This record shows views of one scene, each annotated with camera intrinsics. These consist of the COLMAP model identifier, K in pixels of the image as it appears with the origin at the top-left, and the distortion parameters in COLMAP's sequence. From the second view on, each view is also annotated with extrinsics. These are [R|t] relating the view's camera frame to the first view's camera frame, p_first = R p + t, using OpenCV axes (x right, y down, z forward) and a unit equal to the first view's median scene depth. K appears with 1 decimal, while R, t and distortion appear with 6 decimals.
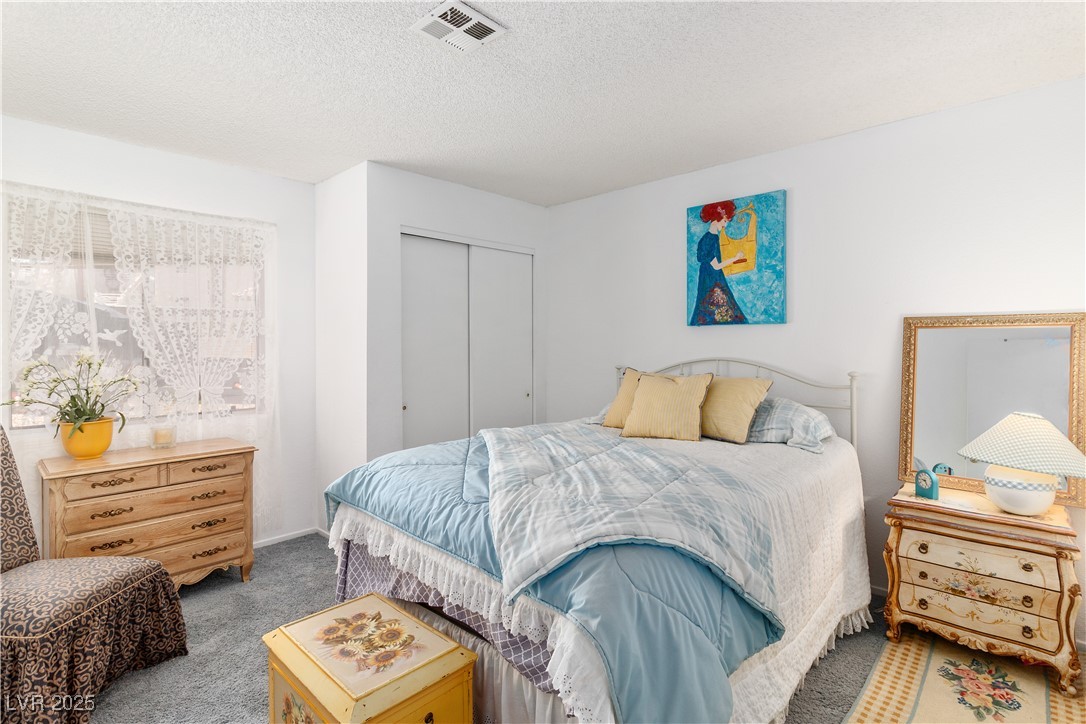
lens RADIAL K [[534.2, 0, 544.0], [0, 534.2, 356.3], [0, 0, 1]] dist [-0.003060, -0.004005]
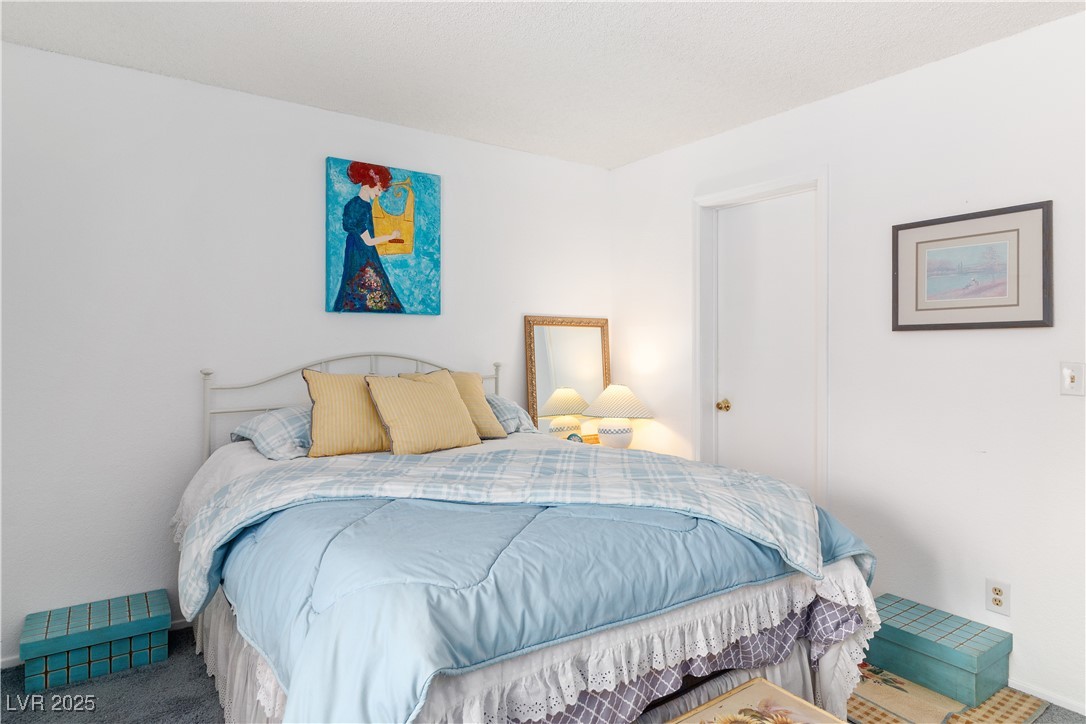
lens RADIAL K [[645.5, 0, 544.2], [0, 645.5, 355.2], [0, 0, 1]] dist [0.006978, -0.000608]
pose [[0.186273, -0.019817, 0.982298, -0.624513], [0.016801, 0.999715, 0.016982, -0.005629], [-0.982354, 0.013340, 0.186553, 0.567154]]
